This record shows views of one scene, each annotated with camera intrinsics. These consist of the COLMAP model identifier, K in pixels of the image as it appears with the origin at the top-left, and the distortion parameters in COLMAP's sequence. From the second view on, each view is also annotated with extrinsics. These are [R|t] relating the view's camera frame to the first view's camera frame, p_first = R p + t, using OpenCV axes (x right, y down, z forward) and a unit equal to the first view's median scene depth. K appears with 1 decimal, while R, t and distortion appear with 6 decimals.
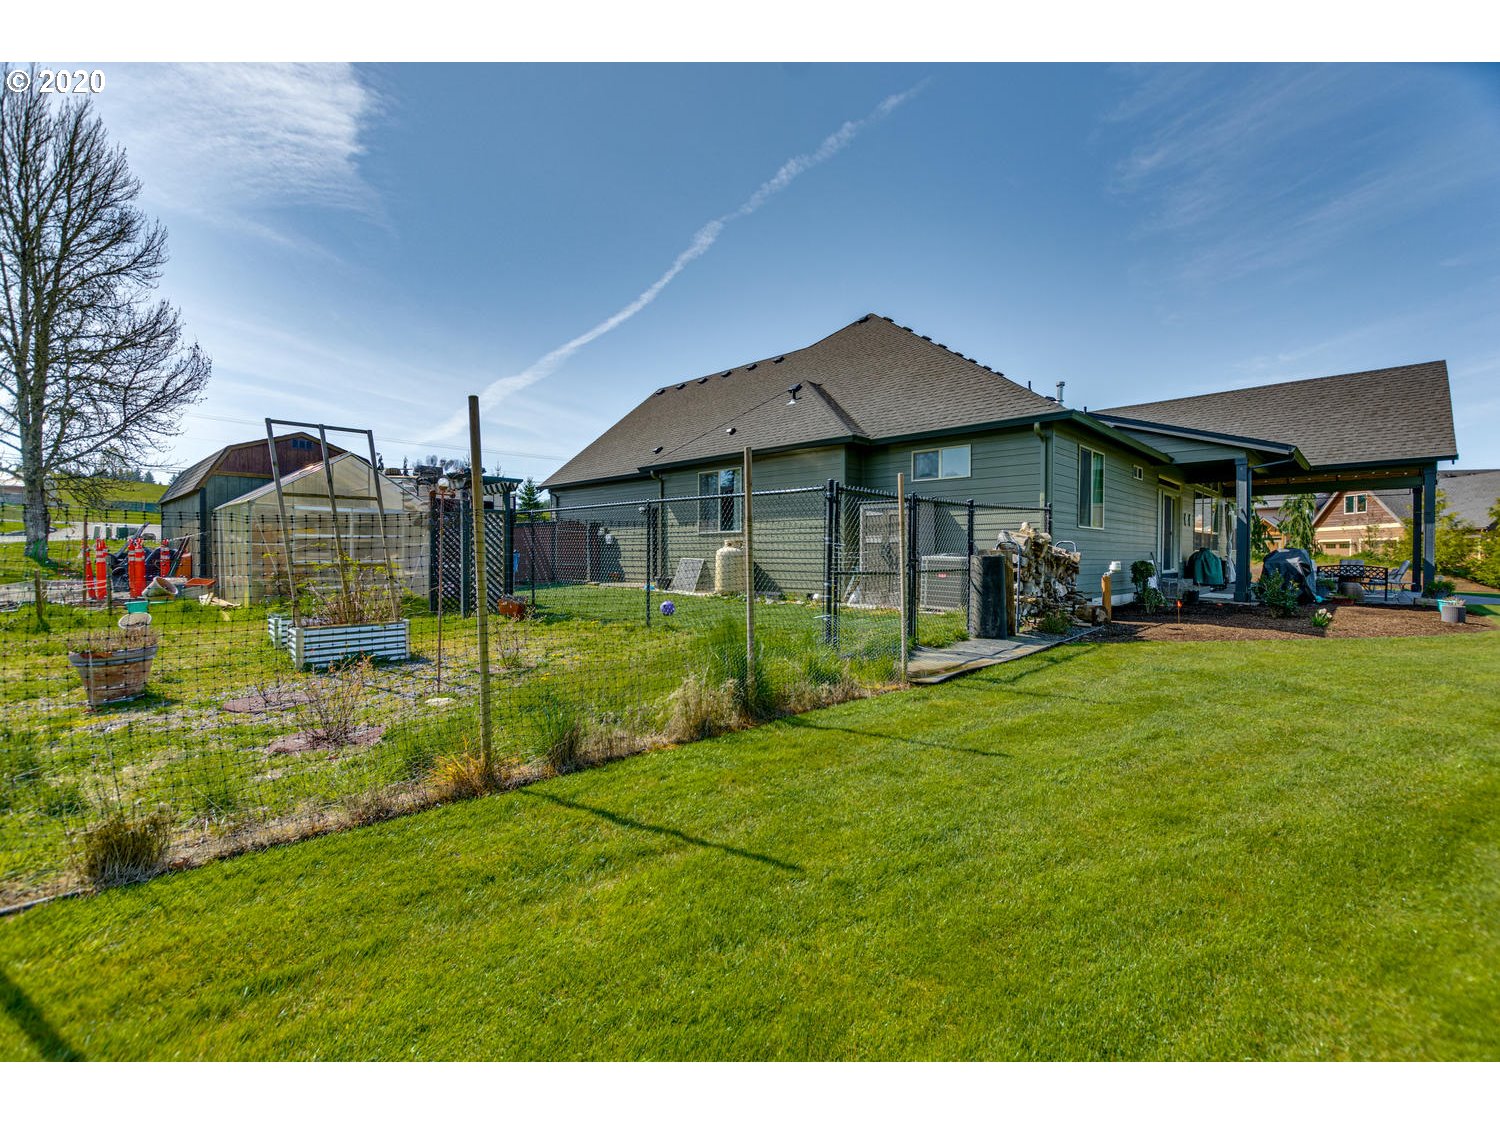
lens RADIAL K [[617.5, 0, 746.8], [0, 617.5, 560.4], [0, 0, 1]] dist [0.000317, -0.000176]
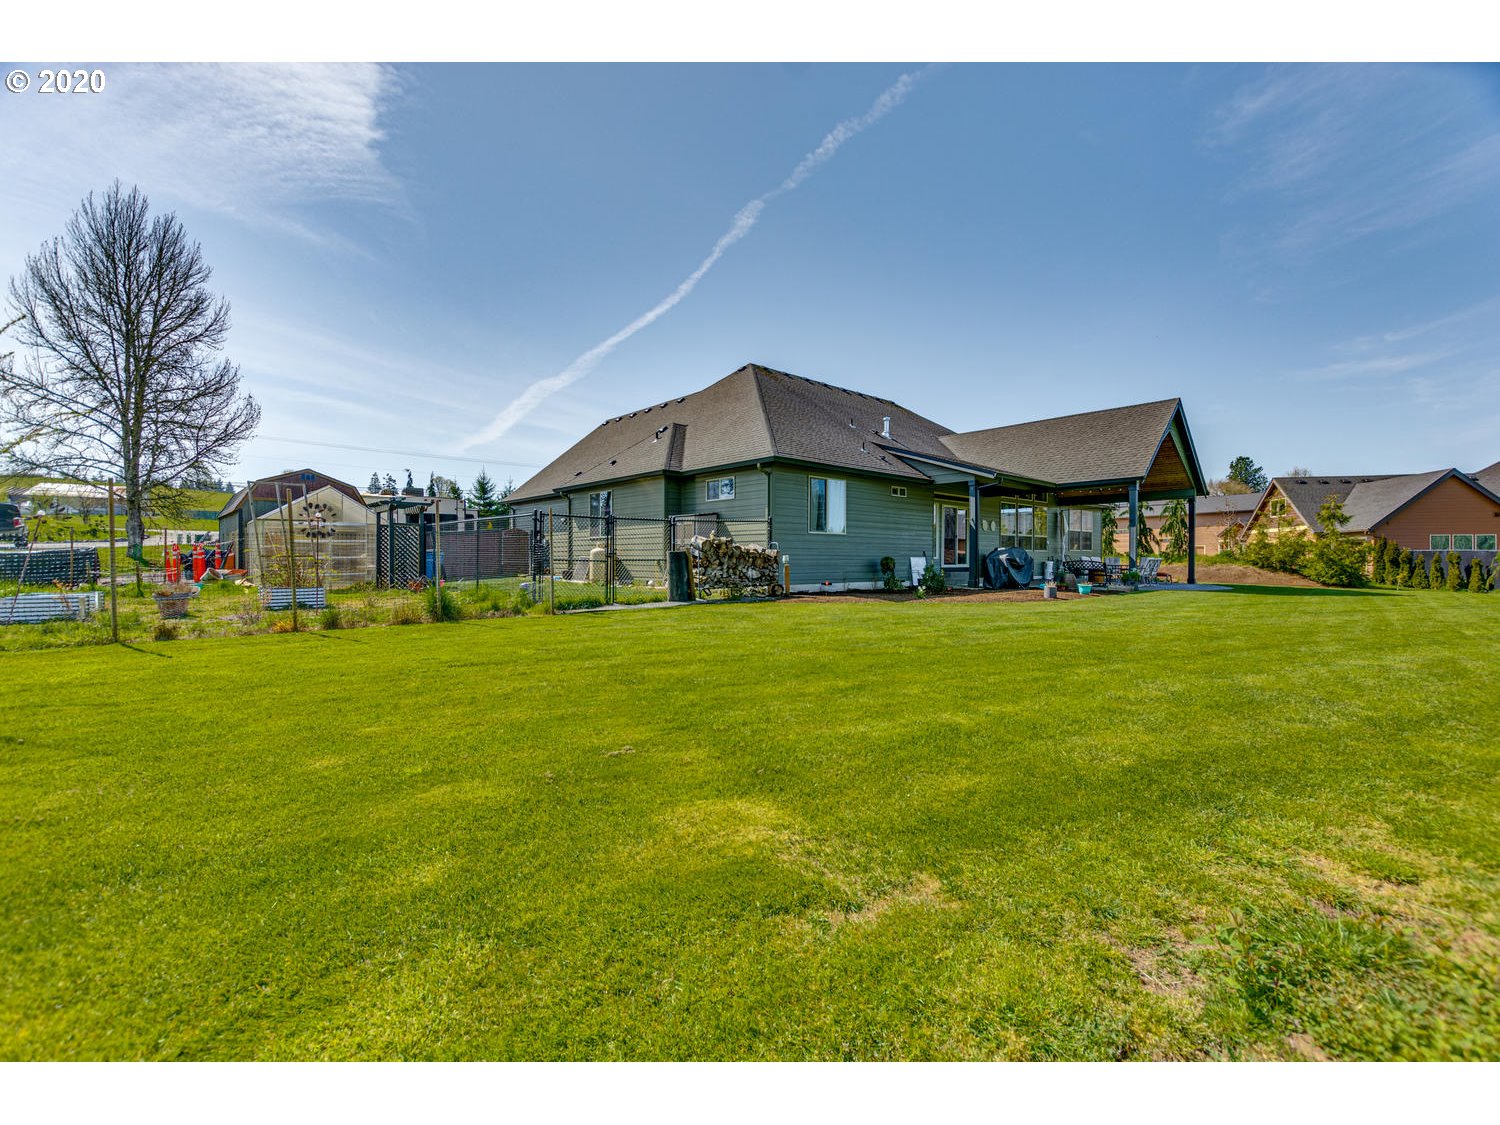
lens RADIAL K [[617.5, 0, 753.3], [0, 617.5, 559.1], [0, 0, 1]] dist [0.000317, -0.000176]
pose [[0.997793, -0.001998, -0.066369, 0.274349], [0.001481, 0.999968, -0.007824, 0.010260], [0.066383, 0.007708, 0.997764, -0.244585]]
